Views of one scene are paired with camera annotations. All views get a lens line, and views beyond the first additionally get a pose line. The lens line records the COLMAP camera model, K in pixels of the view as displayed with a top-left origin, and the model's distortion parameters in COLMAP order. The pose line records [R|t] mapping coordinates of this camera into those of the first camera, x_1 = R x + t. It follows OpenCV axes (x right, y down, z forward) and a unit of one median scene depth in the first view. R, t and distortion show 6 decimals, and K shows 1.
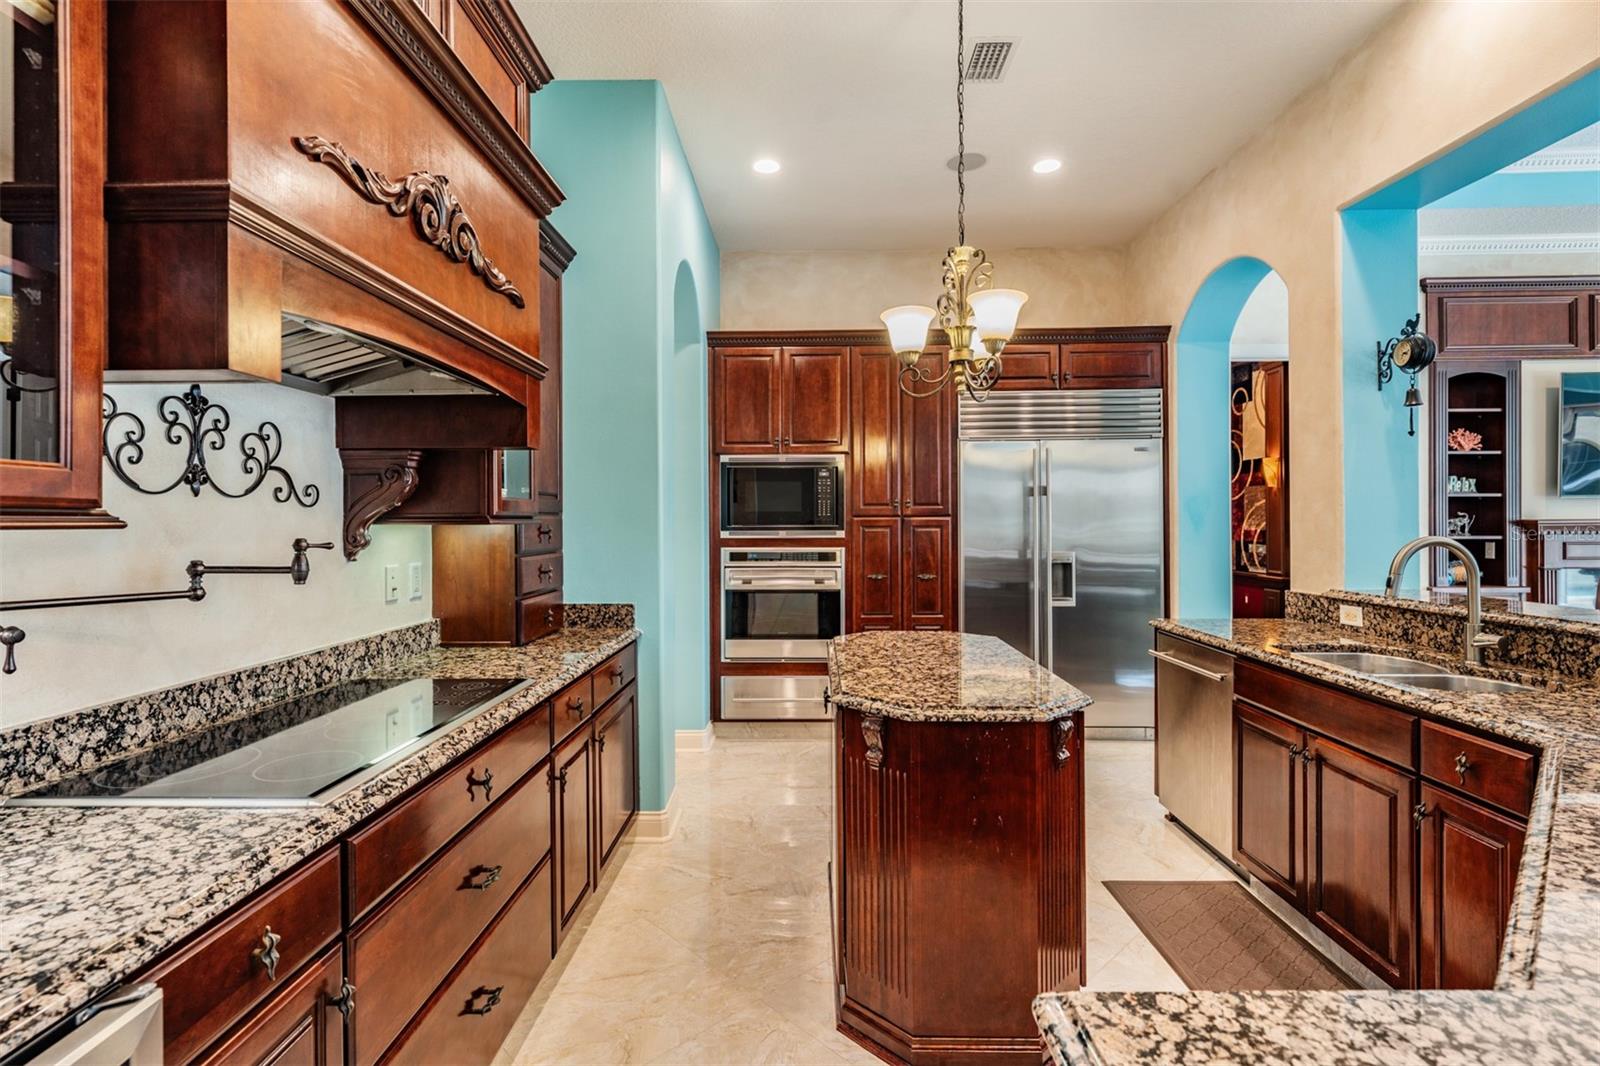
lens RADIAL K [[744.1, 0, 794.8], [0, 744.1, 522.0], [0, 0, 1]] dist [0.001237, -0.000718]
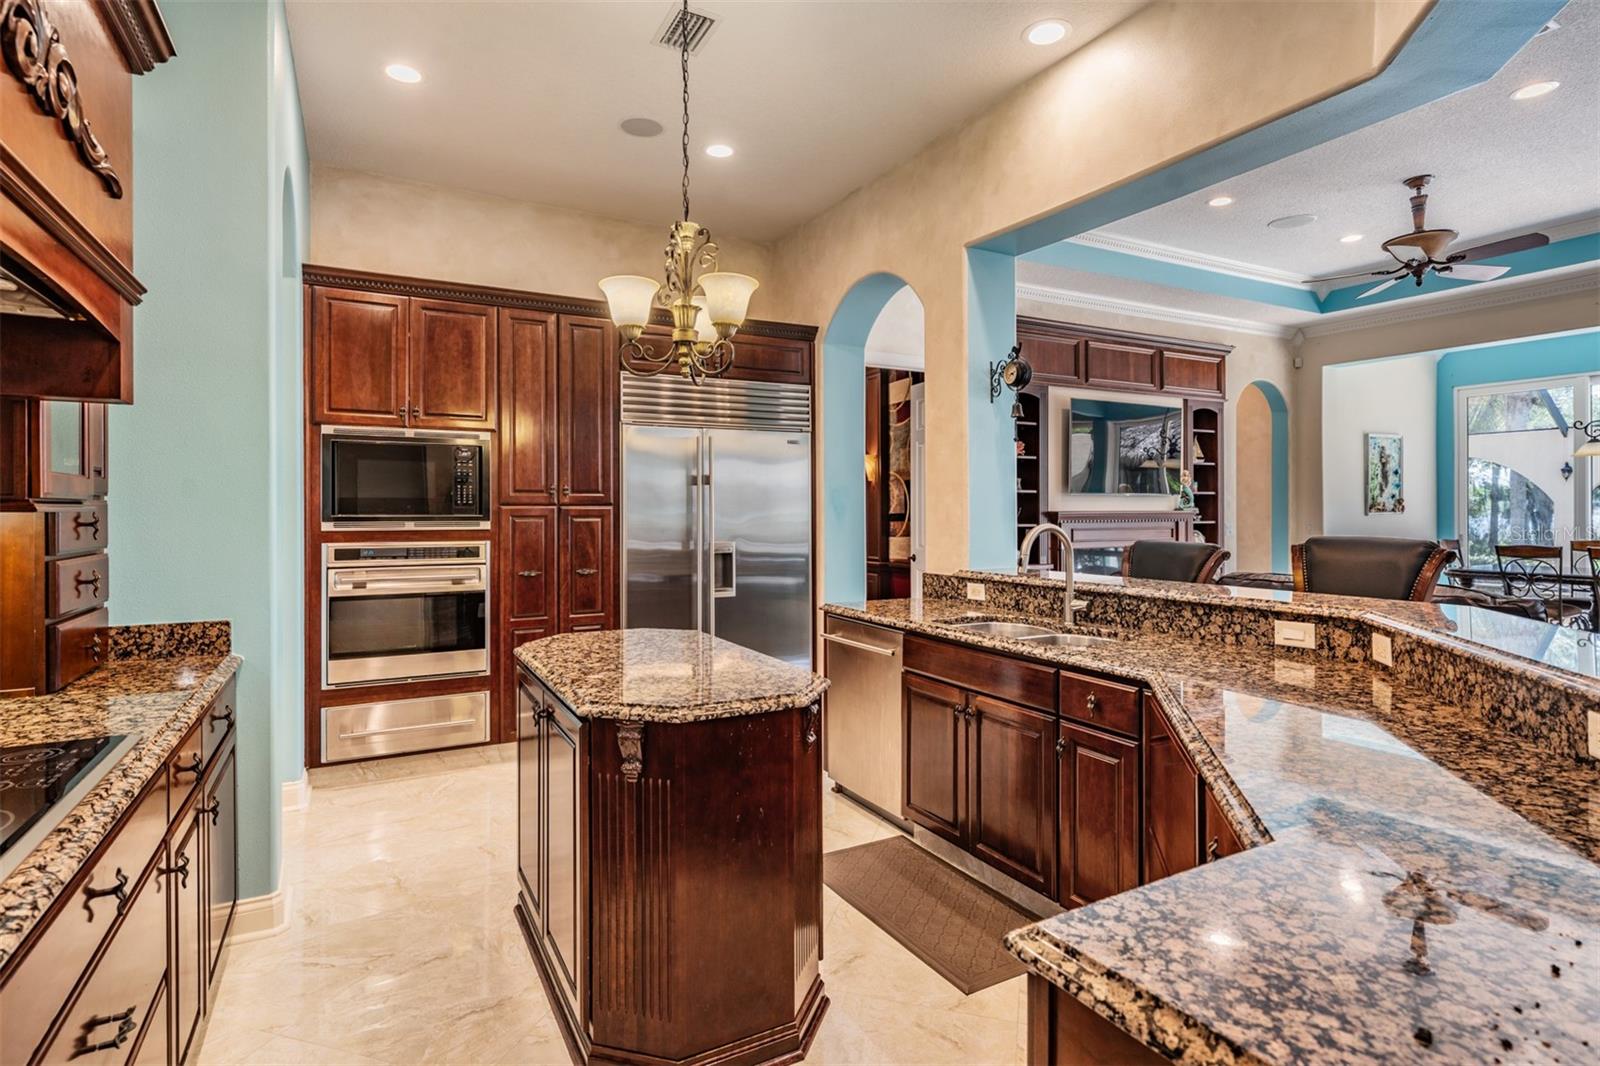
lens RADIAL K [[807.2, 0, 797.6], [0, 807.2, 510.5], [0, 0, 1]] dist [0.003220, -0.001505]
pose [[0.868807, 0.004090, 0.495134, -0.167478], [-0.002945, 0.999991, -0.003092, 0.002281], [-0.495142, 0.001228, 0.868811, 0.033413]]
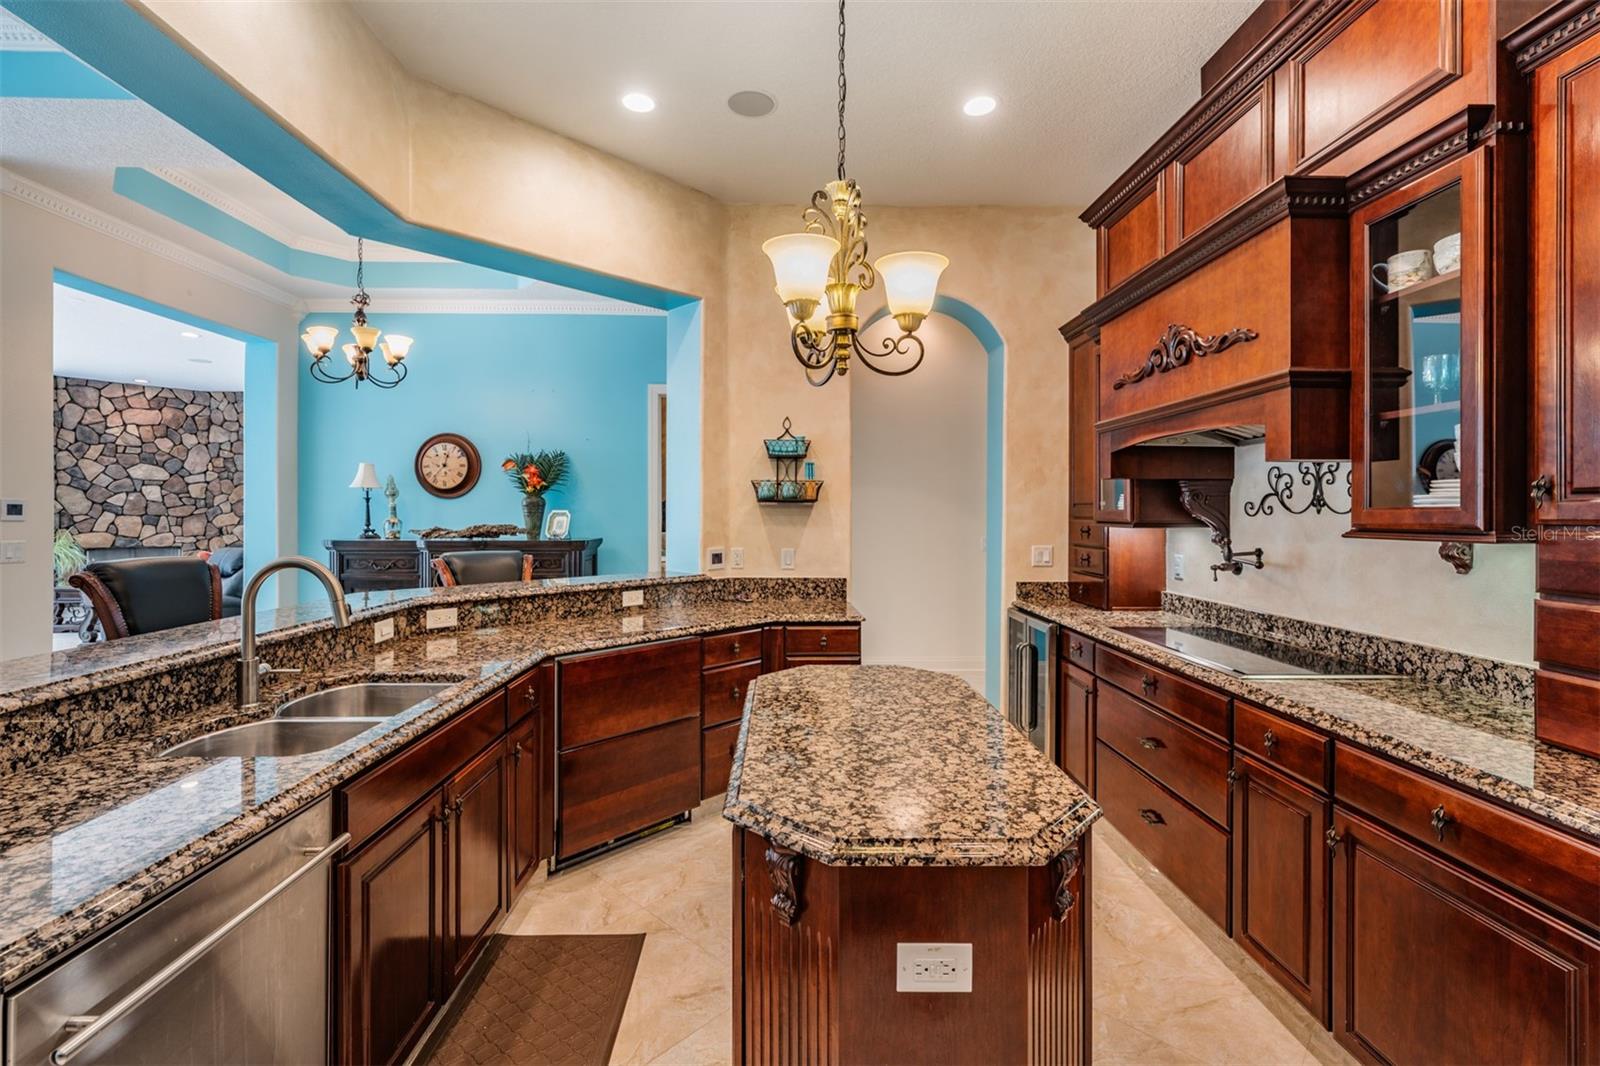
lens RADIAL K [[704.7, 0, 789.5], [0, 704.7, 507.9], [0, 0, 1]] dist [-0.000250, -0.000203]
pose [[-0.999135, 0.001609, -0.041542, 0.319581], [0.001817, 0.999986, -0.004975, -0.029992], [0.041533, -0.005046, -0.999124, 1.780851]]
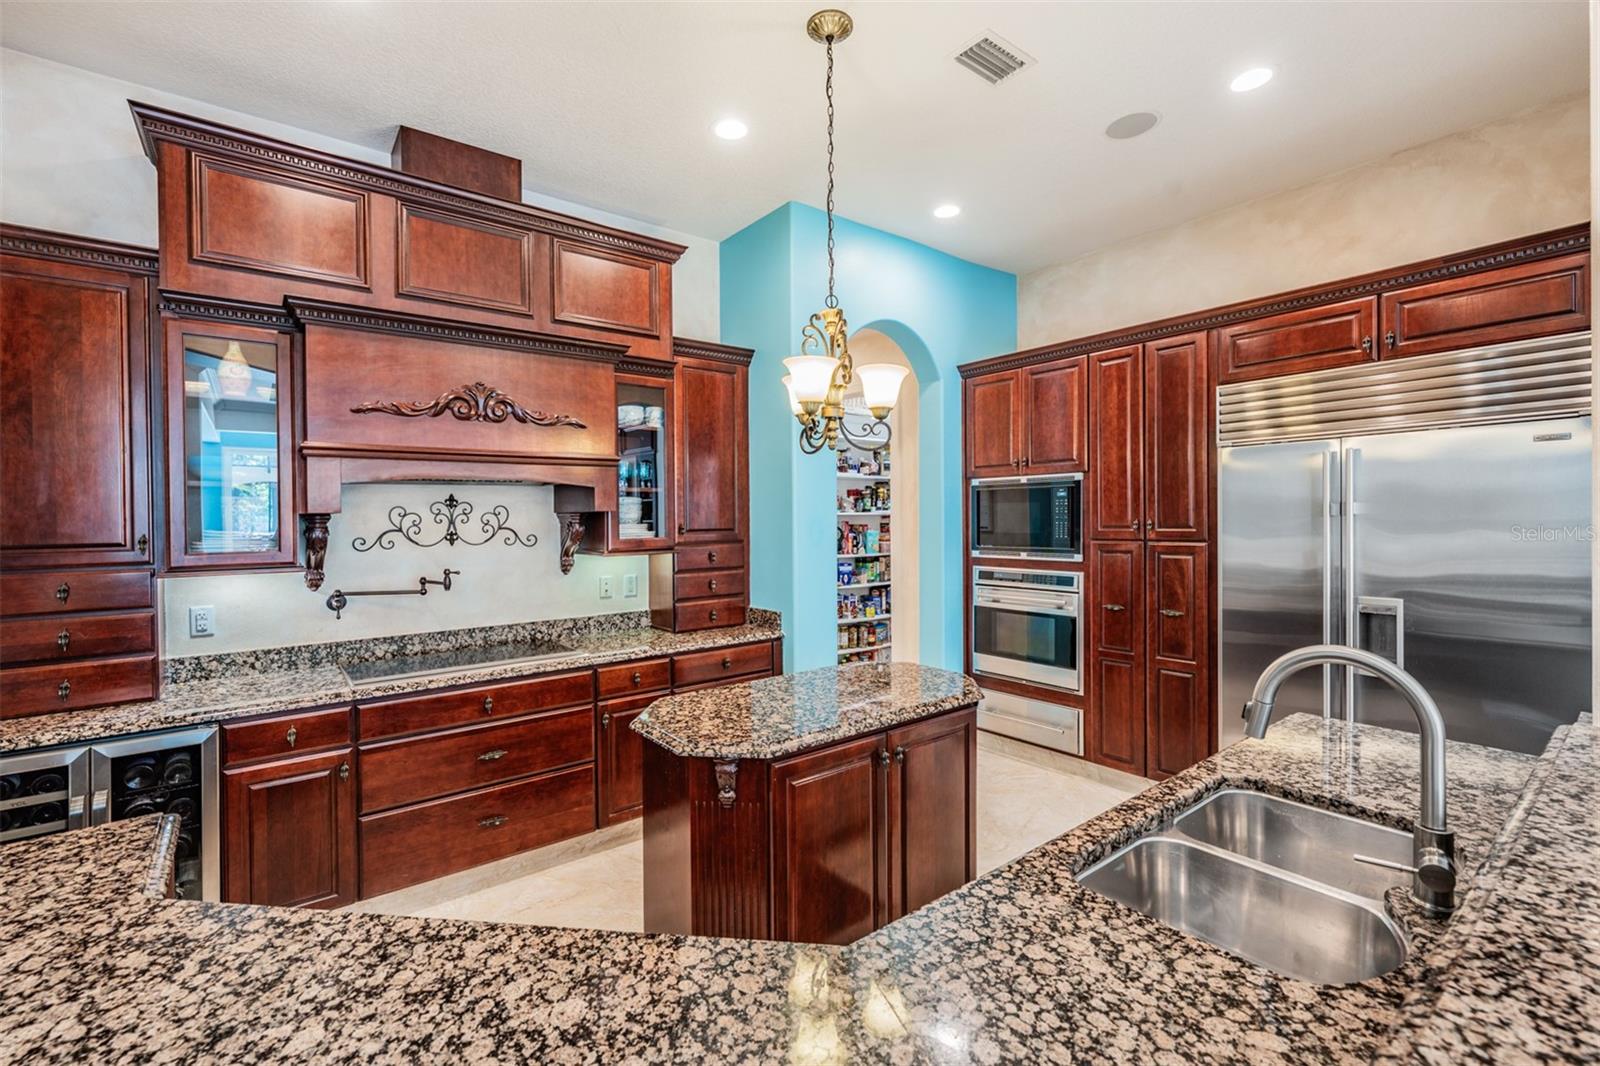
lens RADIAL K [[683.4, 0, 795.1], [0, 683.4, 518.8], [0, 0, 1]] dist [0.002813, -0.000104]
pose [[0.636102, -0.001948, -0.771603, 0.972504], [0.009883, 0.999935, 0.005623, -0.080564], [0.771542, -0.011203, 0.636080, 0.350814]]
